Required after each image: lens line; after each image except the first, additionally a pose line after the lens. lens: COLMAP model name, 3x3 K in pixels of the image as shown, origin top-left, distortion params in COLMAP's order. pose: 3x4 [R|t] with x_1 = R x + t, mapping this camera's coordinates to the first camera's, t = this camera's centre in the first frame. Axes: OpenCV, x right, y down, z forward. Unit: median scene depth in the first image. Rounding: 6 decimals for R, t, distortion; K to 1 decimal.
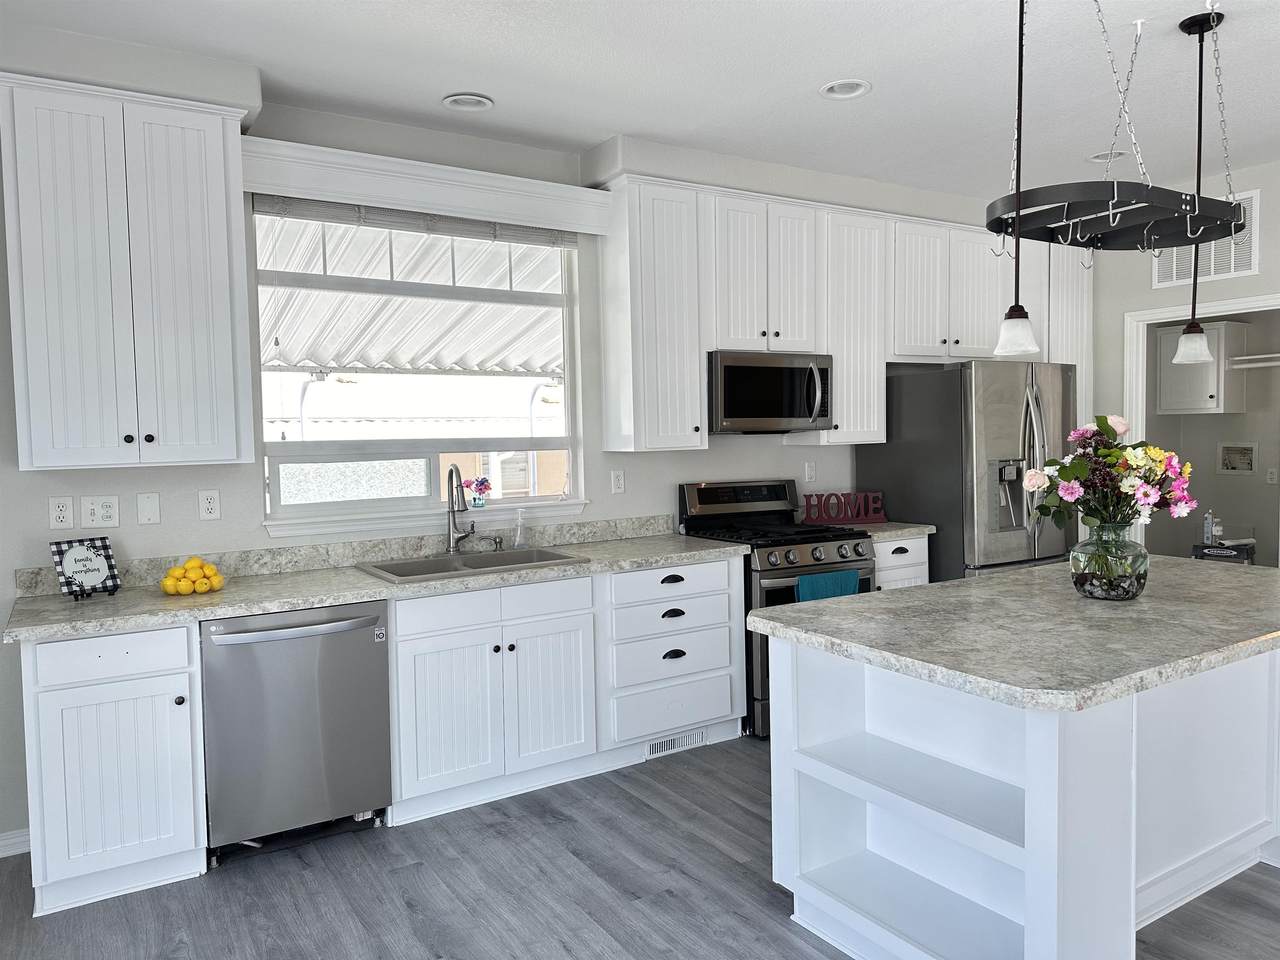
lens RADIAL K [[894.3, 0, 644.6], [0, 894.3, 473.0], [0, 0, 1]] dist [0.091951, -0.112966]
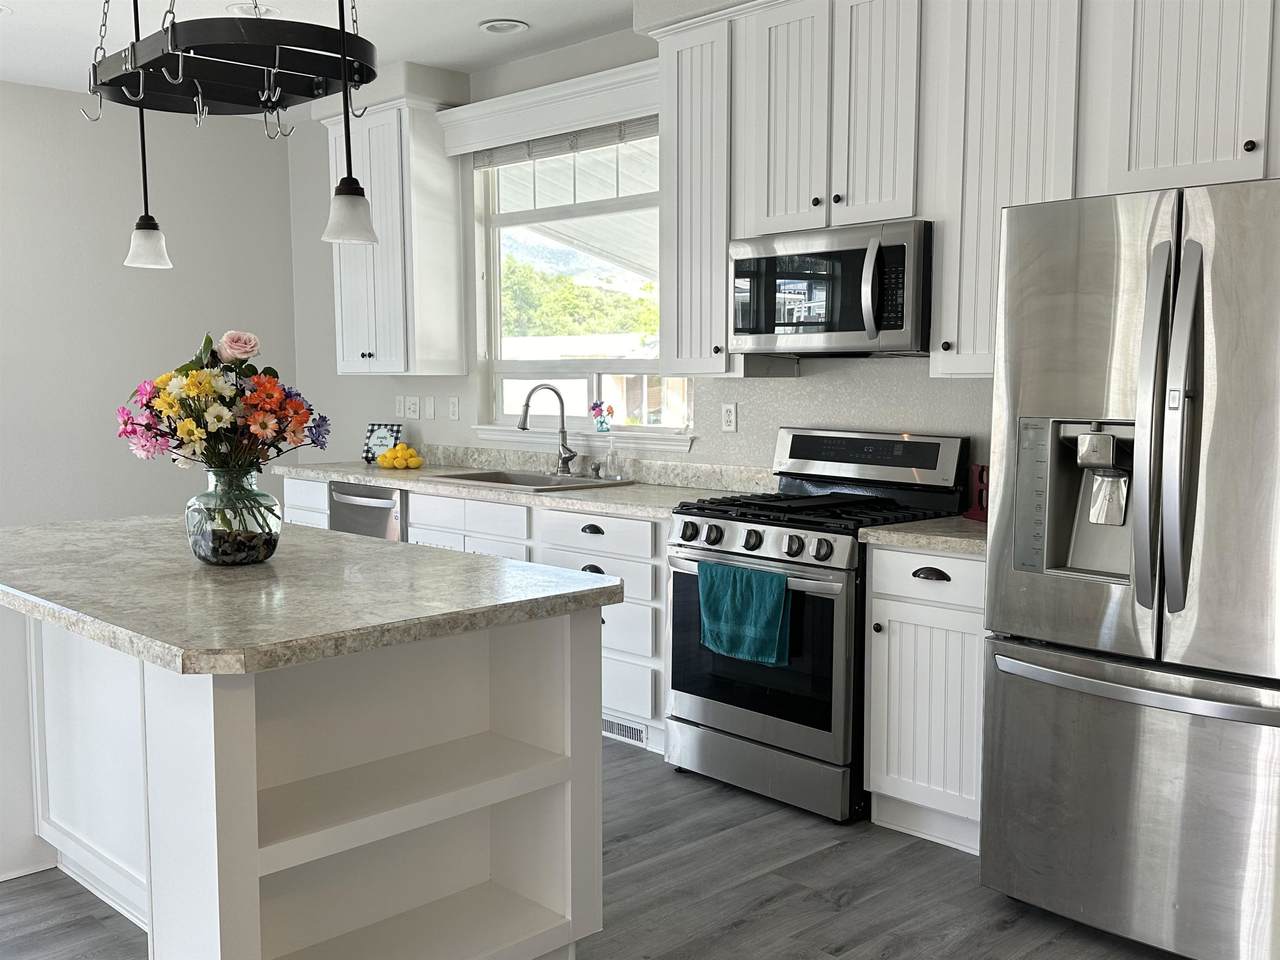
lens RADIAL K [[1254.9, 0, 640.0], [0, 1254.9, 480.0], [0, 0, 1]] dist [0.152328, -0.023194]
pose [[0.203734, 0.101673, -0.973733, 1.160491], [-0.051996, 0.994313, 0.092943, -0.038256], [0.977645, 0.031695, 0.207862, 0.779239]]
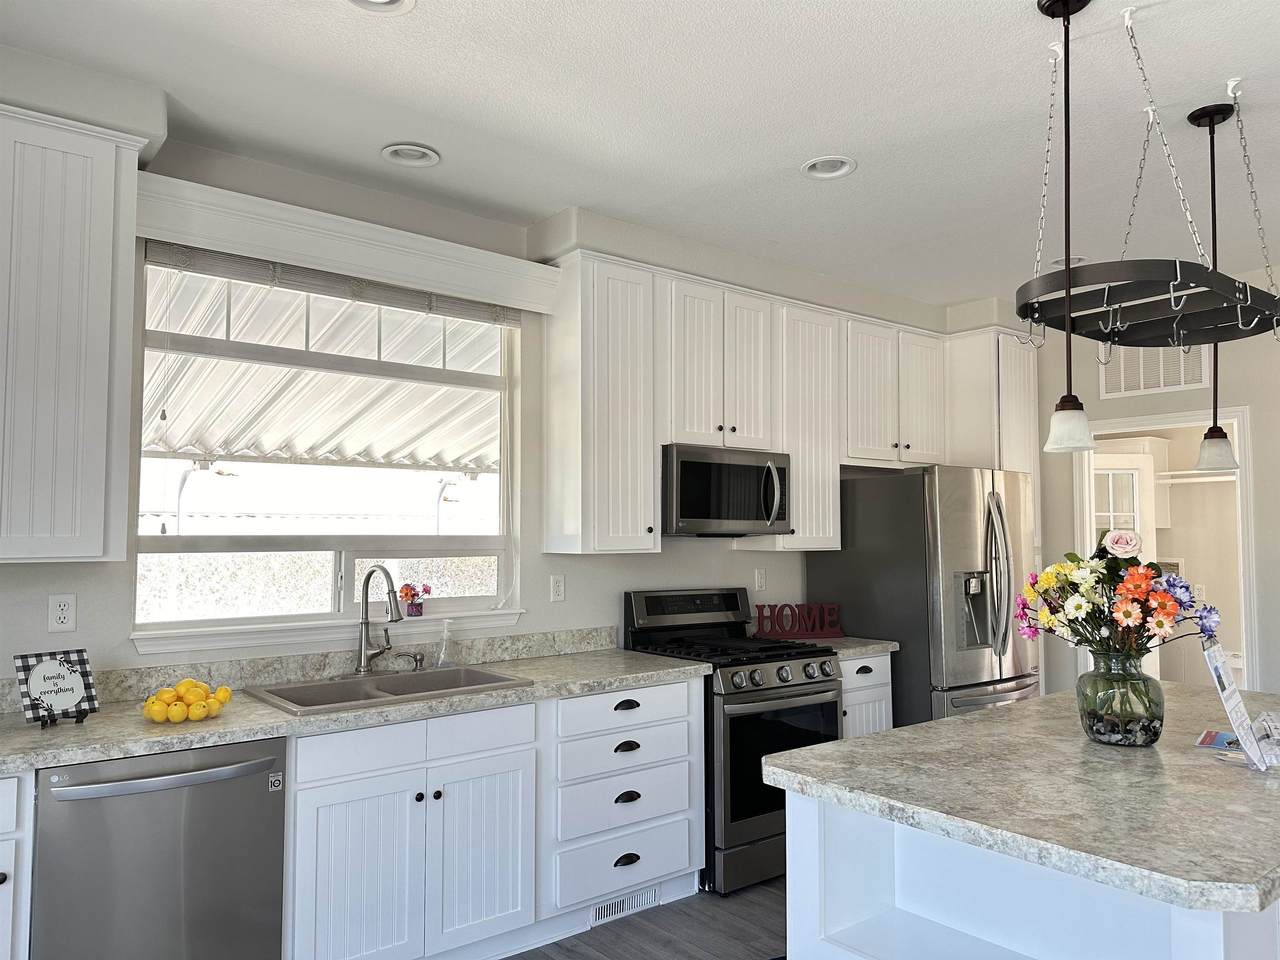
lens RADIAL K [[896.4, 0, 632.6], [0, 896.4, 483.0], [0, 0, 1]] dist [0.084418, -0.110958]
pose [[0.993866, 0.026817, 0.107288, -0.060181], [-0.015539, 0.994393, -0.104604, -0.002419], [-0.109491, 0.102296, 0.988710, 0.123403]]
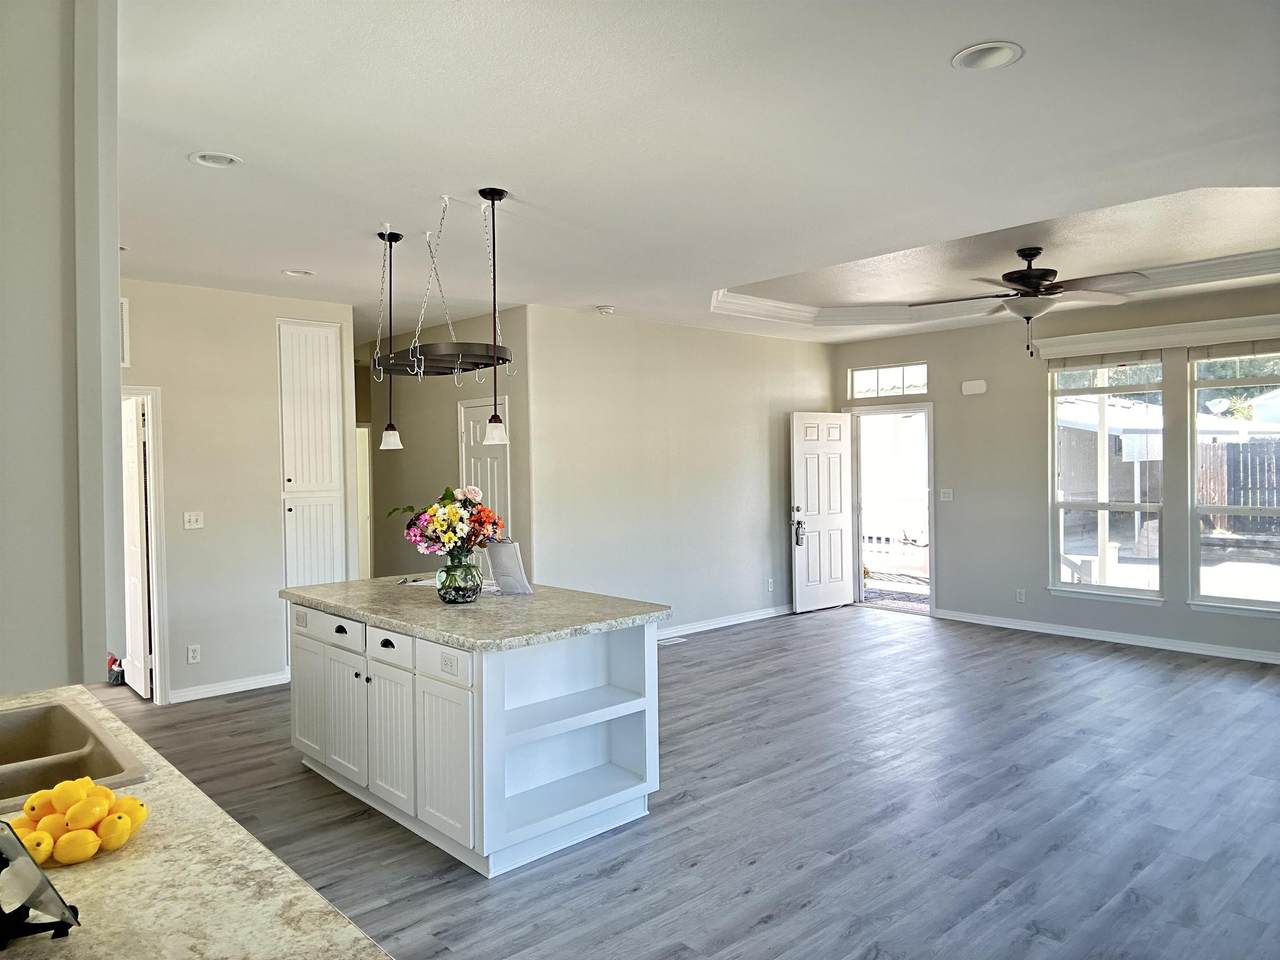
lens RADIAL K [[872.0, 0, 638.5], [0, 872.0, 471.4], [0, 0, 1]] dist [0.109818, -0.133680]
pose [[-0.174974, 0.007102, 0.984548, -0.736958], [0.063106, 0.997999, 0.004016, -0.046750], [-0.982549, 0.062834, -0.175072, 0.649720]]
